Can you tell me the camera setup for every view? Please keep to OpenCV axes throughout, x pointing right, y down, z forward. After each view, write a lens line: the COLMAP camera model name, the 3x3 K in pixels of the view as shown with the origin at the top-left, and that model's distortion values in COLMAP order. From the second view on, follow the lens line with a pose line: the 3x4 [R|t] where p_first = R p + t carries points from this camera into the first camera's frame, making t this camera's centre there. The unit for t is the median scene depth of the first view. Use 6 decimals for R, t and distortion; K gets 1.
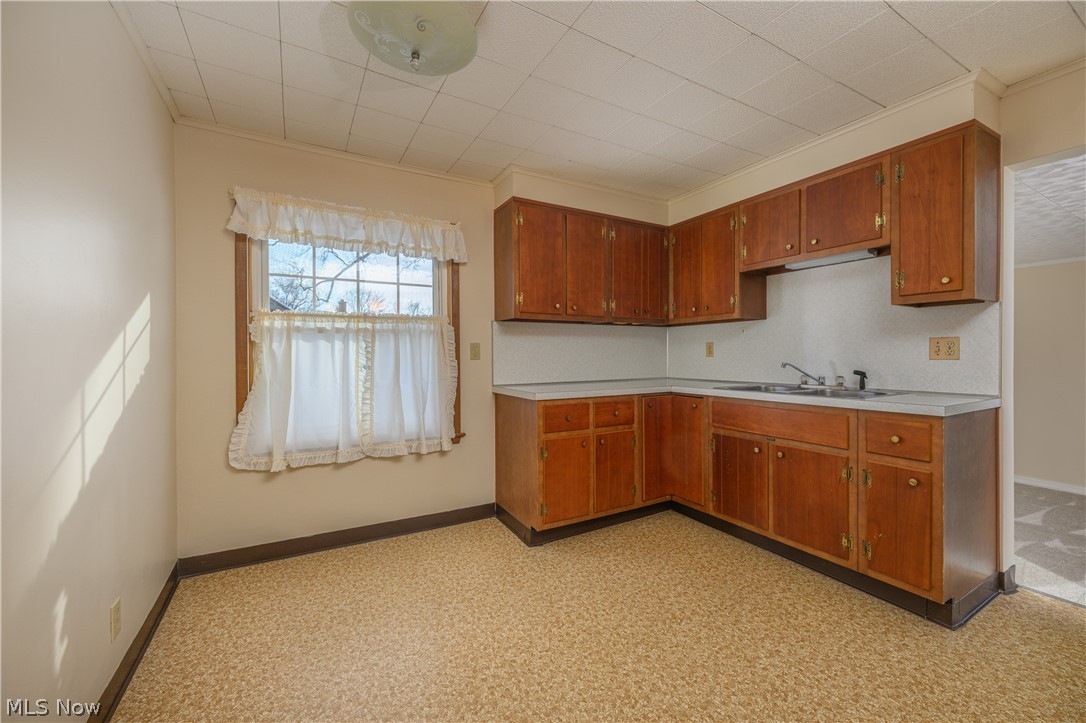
lens RADIAL K [[427.8, 0, 541.7], [0, 427.8, 356.4], [0, 0, 1]] dist [0.001190, -0.000450]
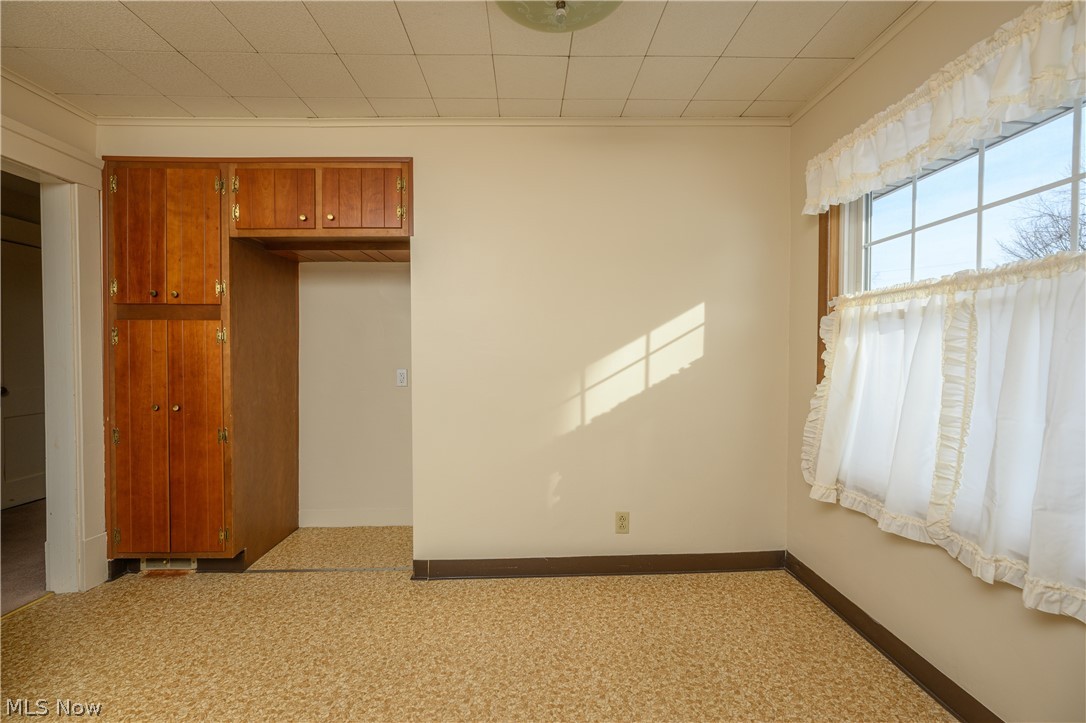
lens RADIAL K [[427.8, 0, 540.9], [0, 427.8, 359.4], [0, 0, 1]] dist [0.001190, -0.000450]
pose [[-0.467843, 0.015107, -0.883682, 0.317581], [-0.007185, 0.999756, 0.020895, -0.004406], [0.883782, 0.016125, -0.467620, 0.900201]]
